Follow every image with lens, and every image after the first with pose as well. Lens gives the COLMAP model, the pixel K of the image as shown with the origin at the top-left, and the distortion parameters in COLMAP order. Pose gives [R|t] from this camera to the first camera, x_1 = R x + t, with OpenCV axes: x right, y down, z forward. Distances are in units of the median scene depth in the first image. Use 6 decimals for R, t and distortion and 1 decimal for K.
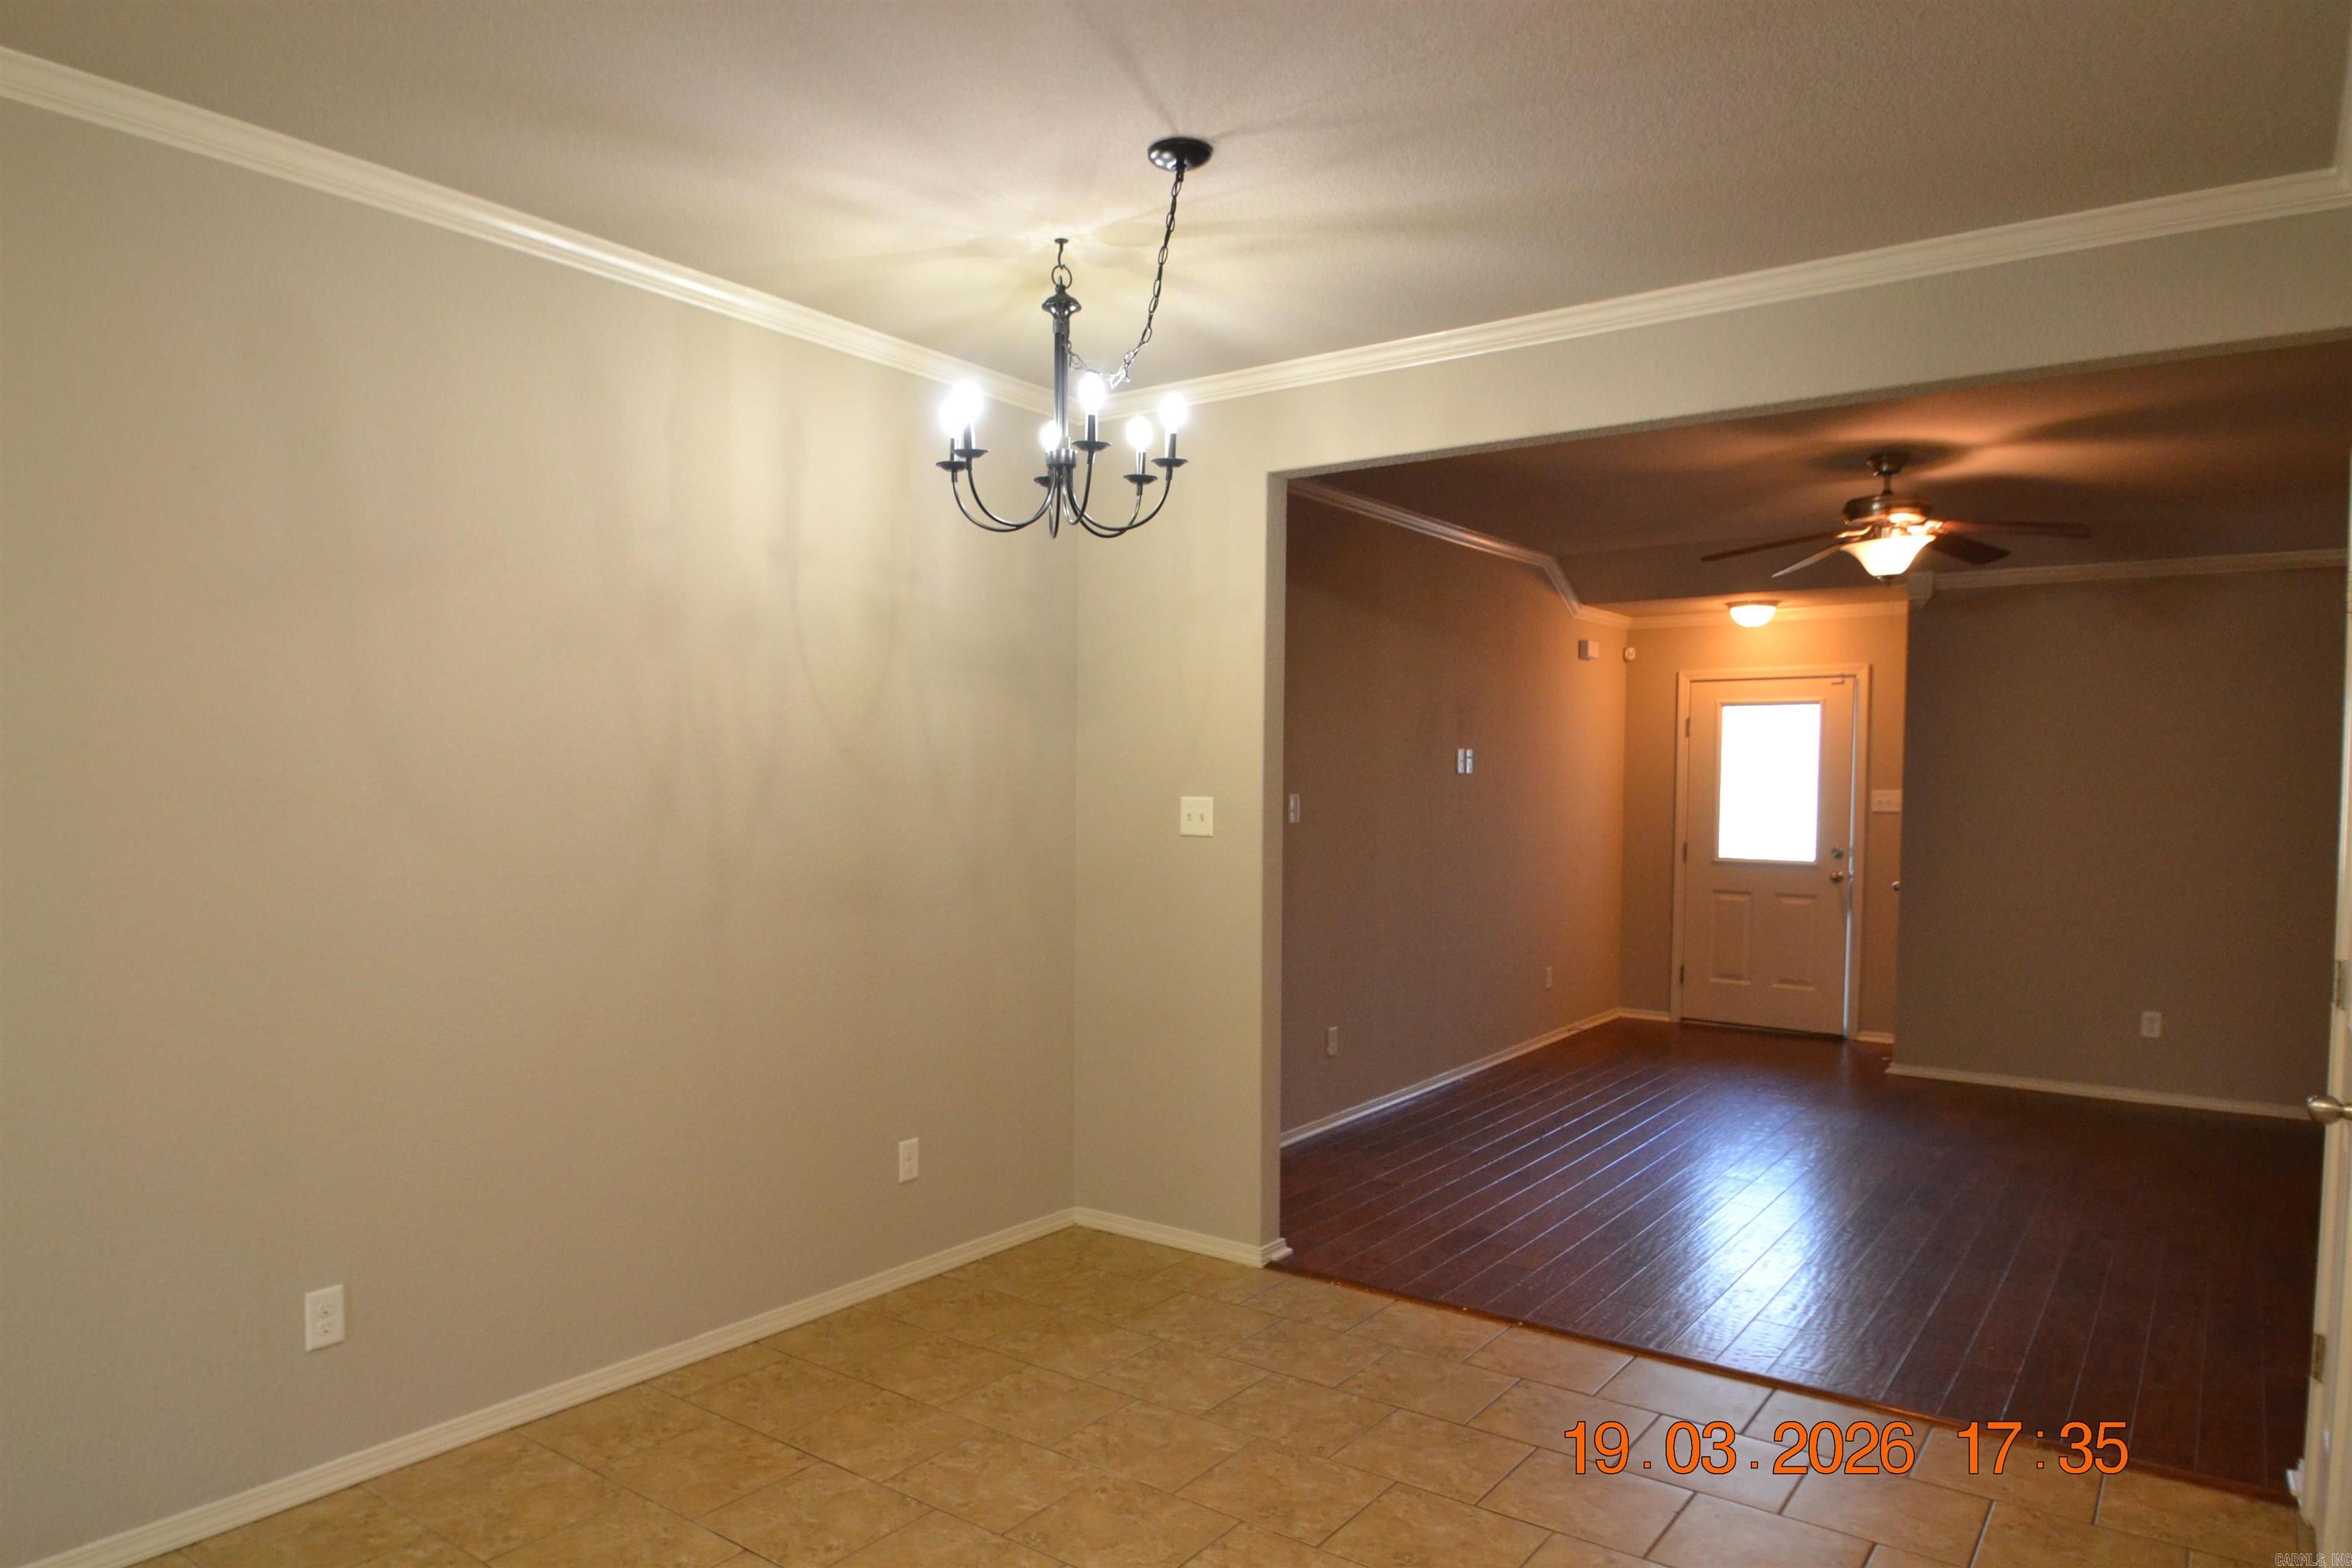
lens RADIAL K [[1476.4, 0, 1131.3], [0, 1476.4, 835.7], [0, 0, 1]] dist [-0.017033, -0.010276]
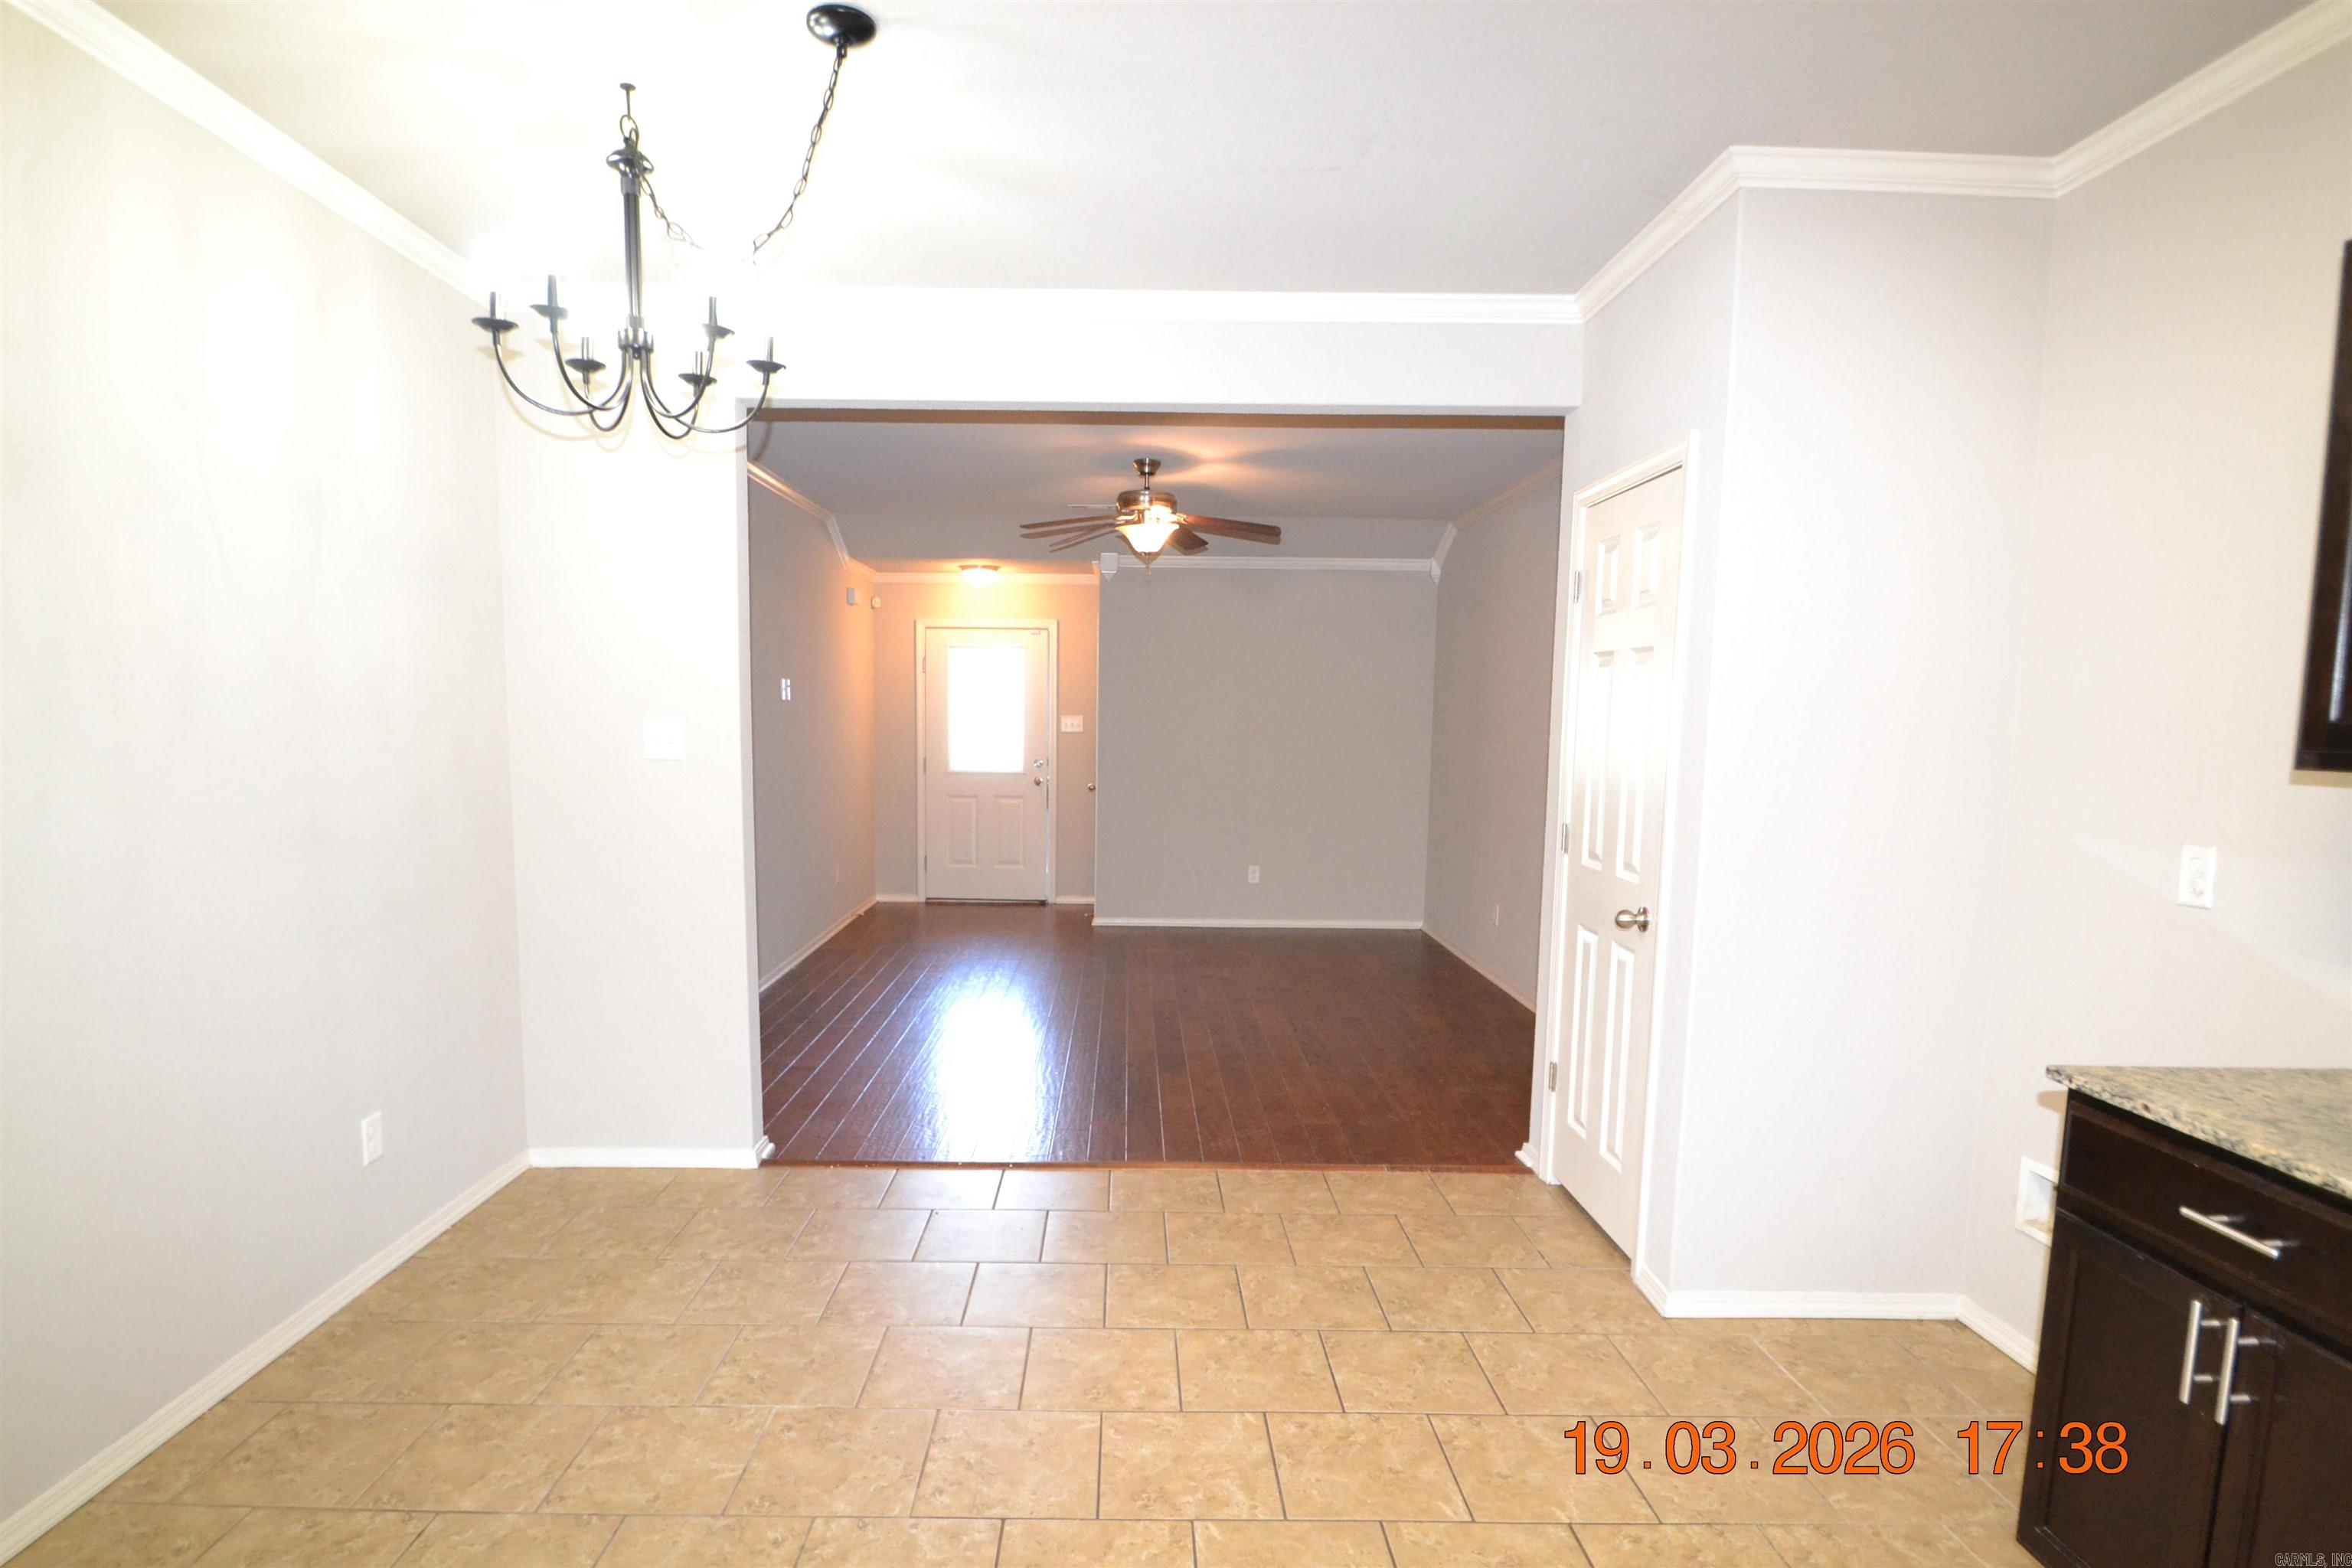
lens RADIAL K [[1194.2, 0, 1130.2], [0, 1194.2, 838.4], [0, 0, 1]] dist [0.003294, -0.013142]
pose [[0.794177, -0.059719, 0.604745, -0.193832], [0.017229, 0.996972, 0.075827, -0.002141], [-0.607442, -0.049801, 0.792801, 0.164187]]
